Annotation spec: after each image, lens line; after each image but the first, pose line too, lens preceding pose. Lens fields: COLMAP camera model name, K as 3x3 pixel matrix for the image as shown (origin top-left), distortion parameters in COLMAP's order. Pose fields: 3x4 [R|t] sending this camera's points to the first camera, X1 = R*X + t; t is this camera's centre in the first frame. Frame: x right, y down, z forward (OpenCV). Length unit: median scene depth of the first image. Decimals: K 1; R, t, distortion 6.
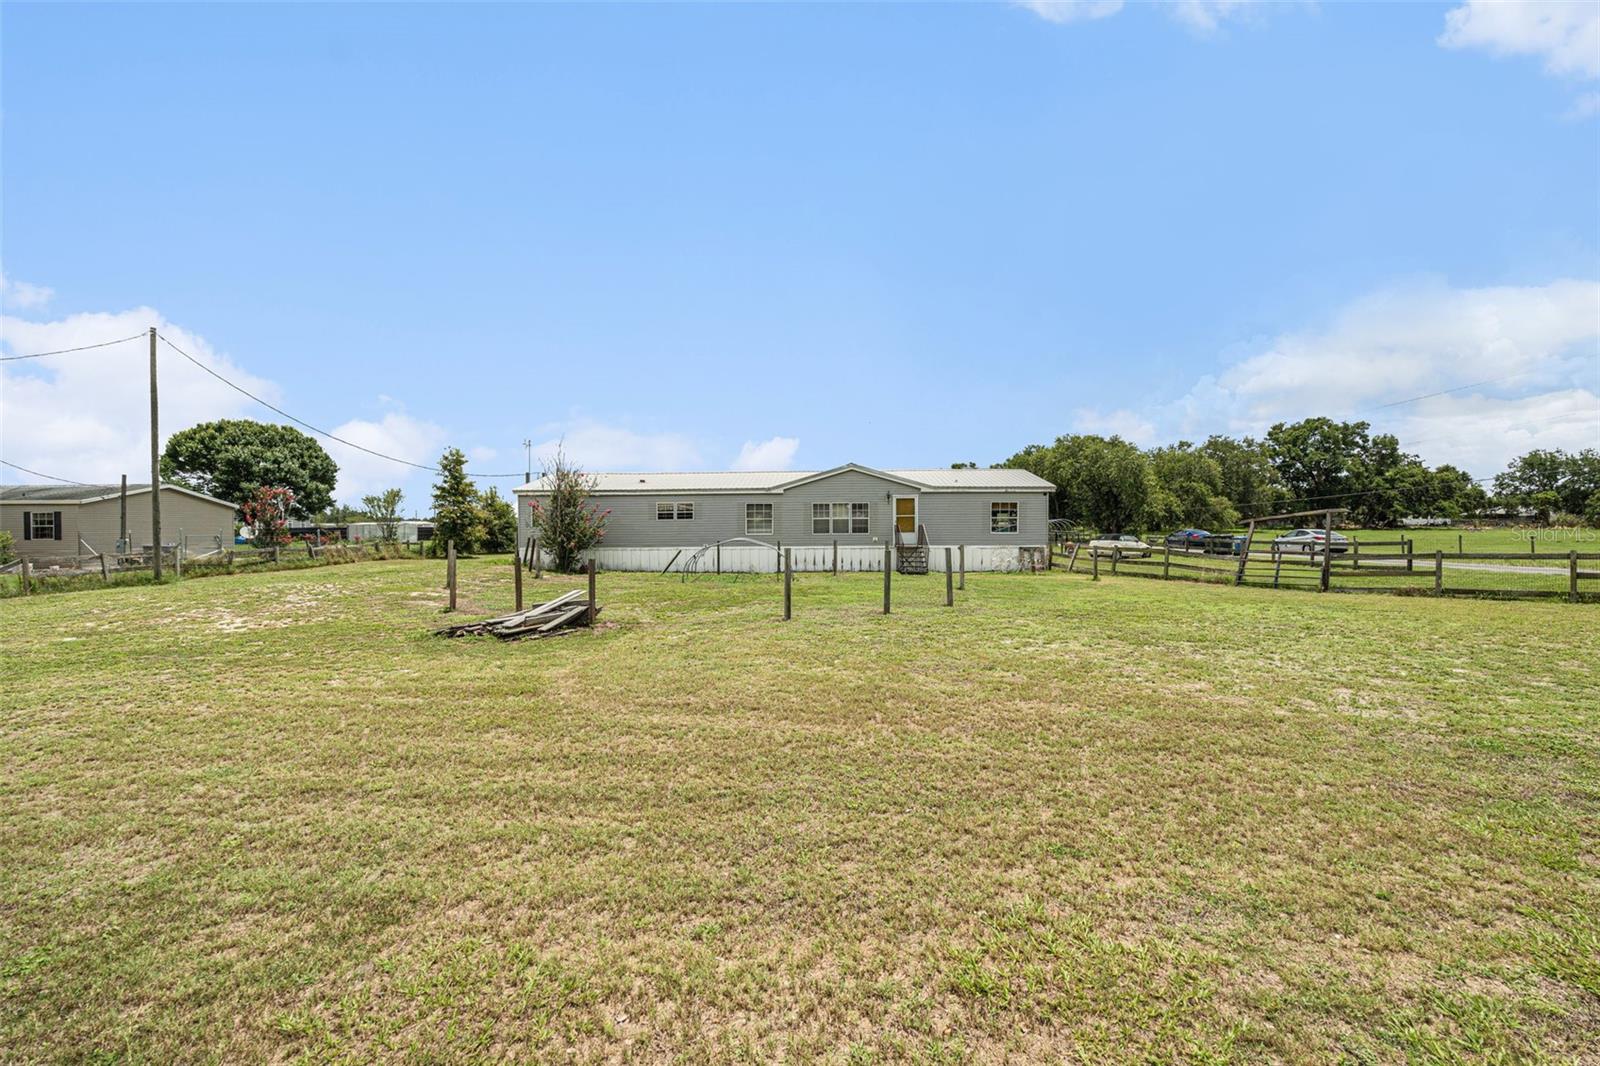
lens RADIAL K [[699.6, 0, 804.4], [0, 699.6, 534.1], [0, 0, 1]] dist [-0.004266, -0.001094]
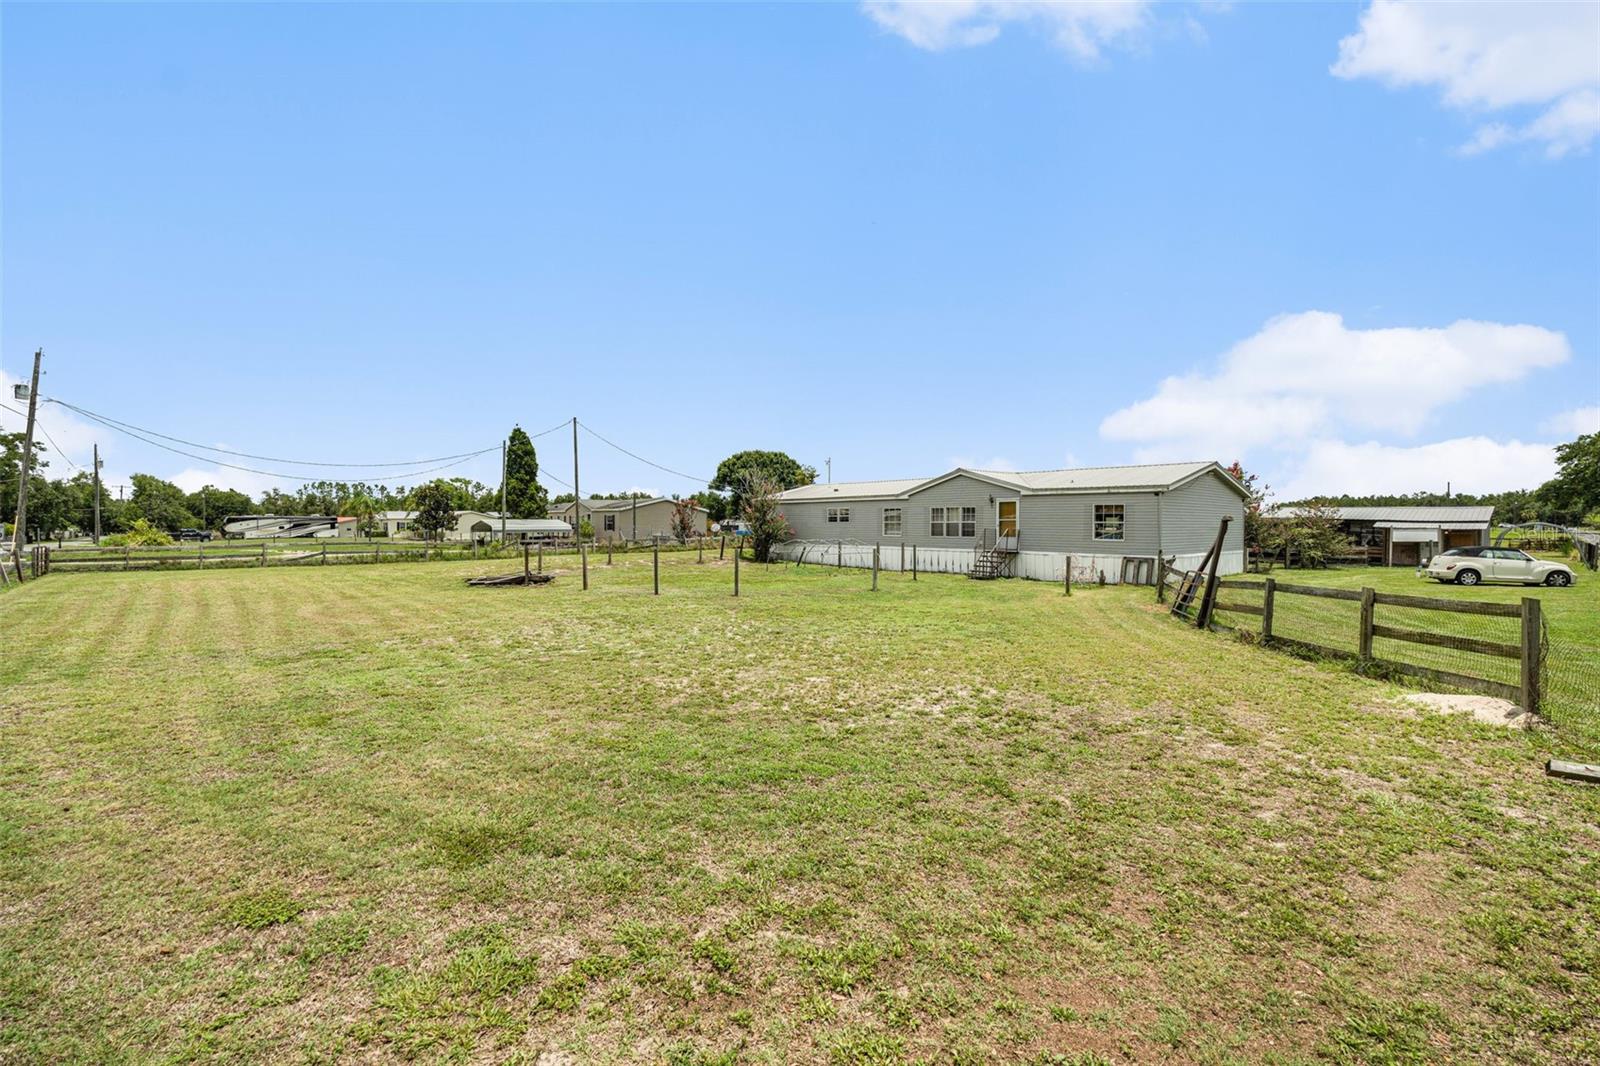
lens RADIAL K [[699.6, 0, 798.0], [0, 699.6, 533.7], [0, 0, 1]] dist [-0.004266, -0.001094]
pose [[0.691097, 0.018177, -0.722533, 0.643082], [-0.016601, 0.999819, 0.009273, -0.010997], [0.722571, 0.005586, 0.691274, 0.119354]]
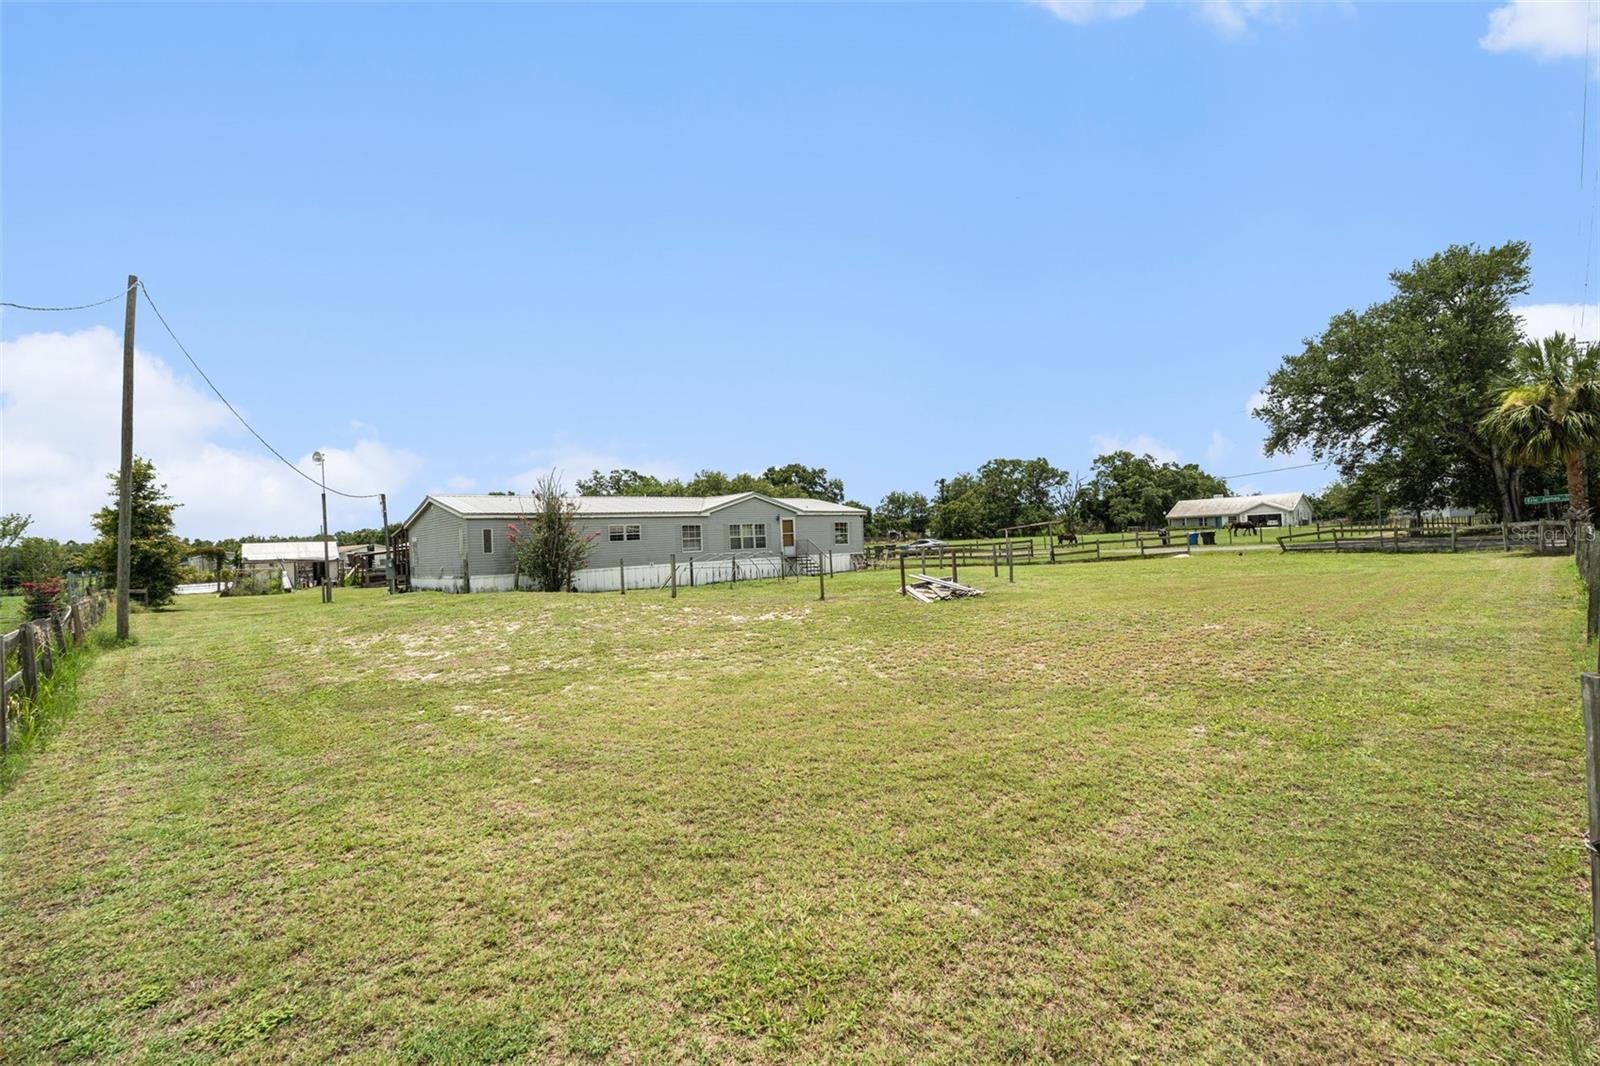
lens RADIAL K [[699.6, 0, 802.9], [0, 699.6, 534.1], [0, 0, 1]] dist [-0.004266, -0.001094]
pose [[0.718991, -0.018640, 0.694769, -0.736924], [0.047941, 0.998589, -0.022821, 0.006373], [-0.693364, 0.049716, 0.718870, 0.046236]]
